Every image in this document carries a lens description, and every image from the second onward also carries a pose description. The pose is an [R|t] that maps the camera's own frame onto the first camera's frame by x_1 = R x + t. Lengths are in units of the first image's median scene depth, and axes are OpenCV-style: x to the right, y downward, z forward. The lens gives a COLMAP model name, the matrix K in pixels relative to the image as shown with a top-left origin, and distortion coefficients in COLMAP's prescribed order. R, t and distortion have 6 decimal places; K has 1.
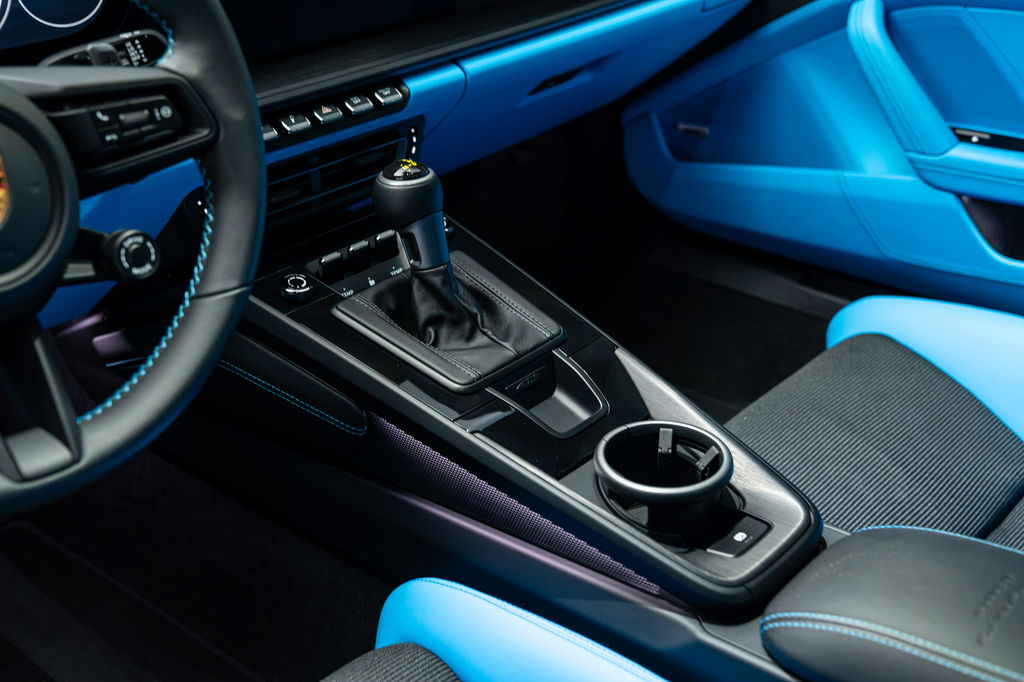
lens RADIAL K [[1299.5, 0, 511.0], [0, 1299.5, 341.6], [0, 0, 1]] dist [-0.001732, 0.000000]
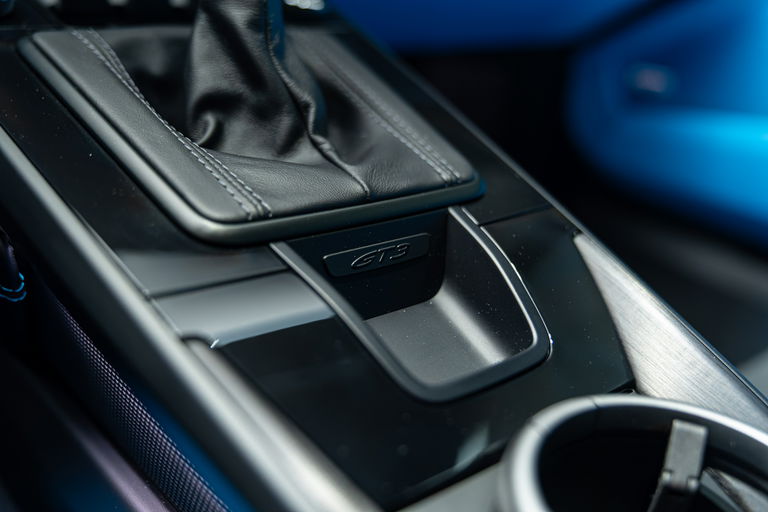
lens RADIAL K [[784.0, 0, 385.2], [0, 784.0, 252.7], [0, 0, 1]] dist [-0.016173, 0.000000]
pose [[0.979947, 0.185370, -0.073082, 0.033227], [-0.189471, 0.980410, -0.053818, 0.043485], [0.061675, 0.066586, 0.995873, 0.717960]]
